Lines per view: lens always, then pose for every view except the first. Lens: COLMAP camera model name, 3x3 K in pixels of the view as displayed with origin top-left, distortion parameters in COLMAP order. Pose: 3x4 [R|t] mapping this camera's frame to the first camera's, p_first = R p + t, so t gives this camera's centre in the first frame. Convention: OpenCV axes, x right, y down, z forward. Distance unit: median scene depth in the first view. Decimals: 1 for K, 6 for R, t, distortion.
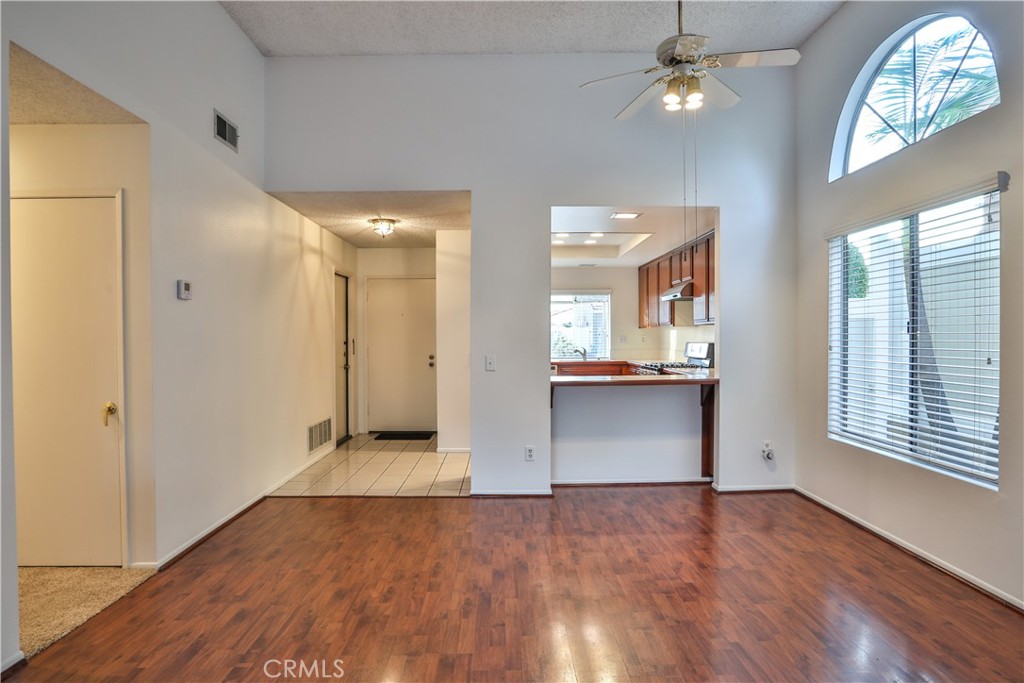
lens RADIAL K [[596.3, 0, 501.4], [0, 596.3, 340.3], [0, 0, 1]] dist [-0.054962, 0.020861]
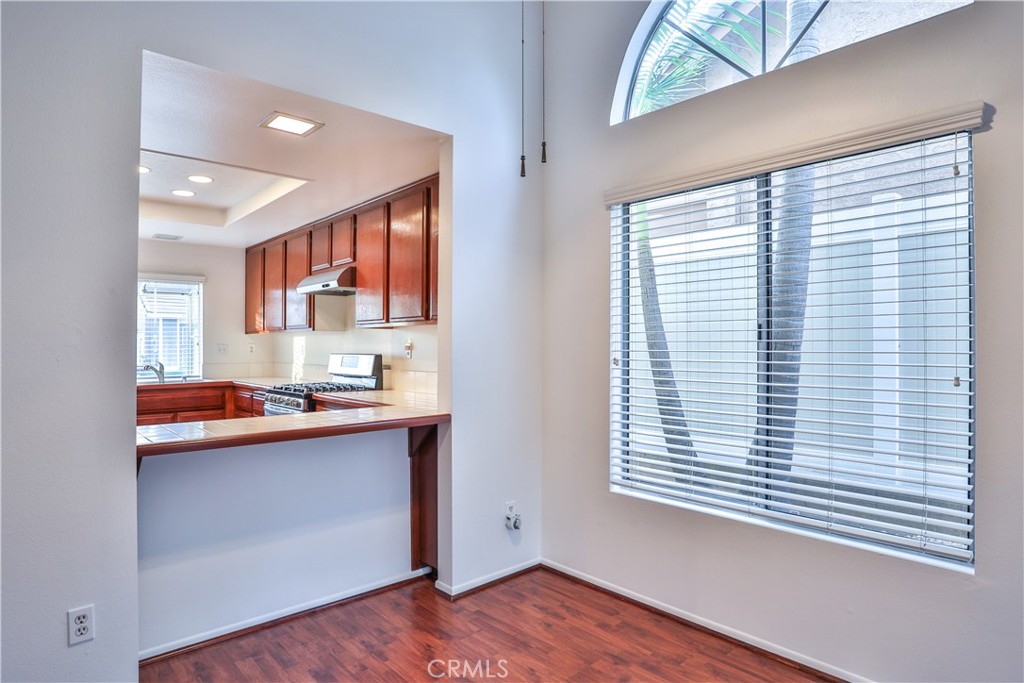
lens RADIAL K [[596.3, 0, 514.4], [0, 596.3, 342.2], [0, 0, 1]] dist [-0.054962, 0.020861]
pose [[0.747020, 0.004304, 0.664787, 0.005155], [0.003711, 0.999936, -0.010644, -0.002853], [-0.664791, 0.010418, 0.746957, 0.508086]]
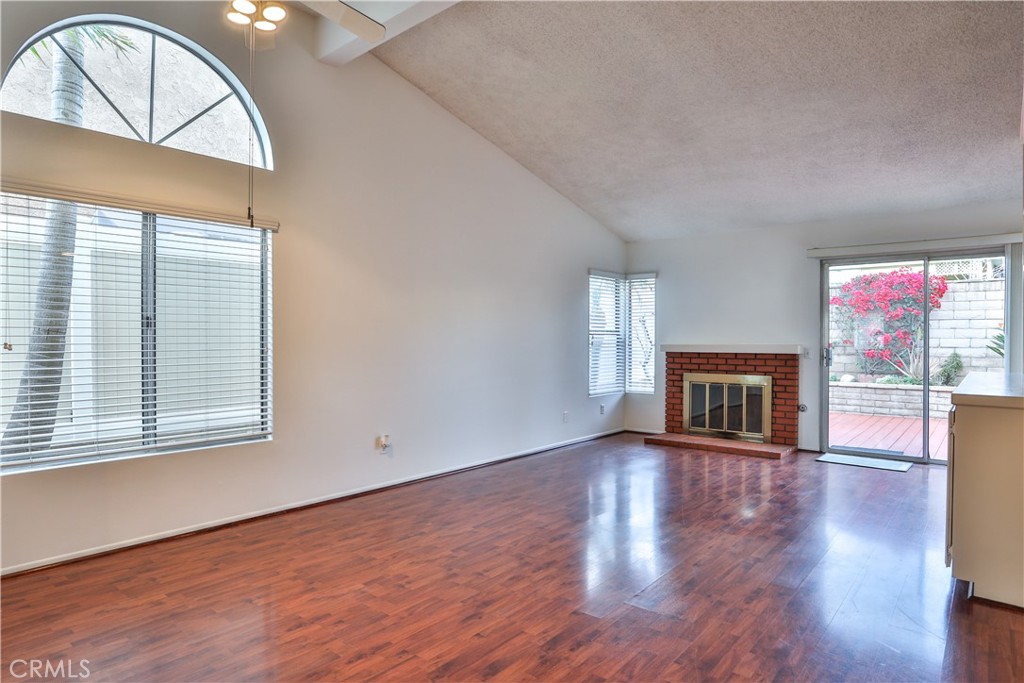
lens RADIAL K [[596.3, 0, 501.0], [0, 596.3, 344.3], [0, 0, 1]] dist [-0.054962, 0.020861]
pose [[-0.760527, -0.000213, 0.649307, -0.316707], [0.011247, 0.999846, 0.013501, 0.004924], [-0.649209, 0.017571, -0.760407, 1.044421]]
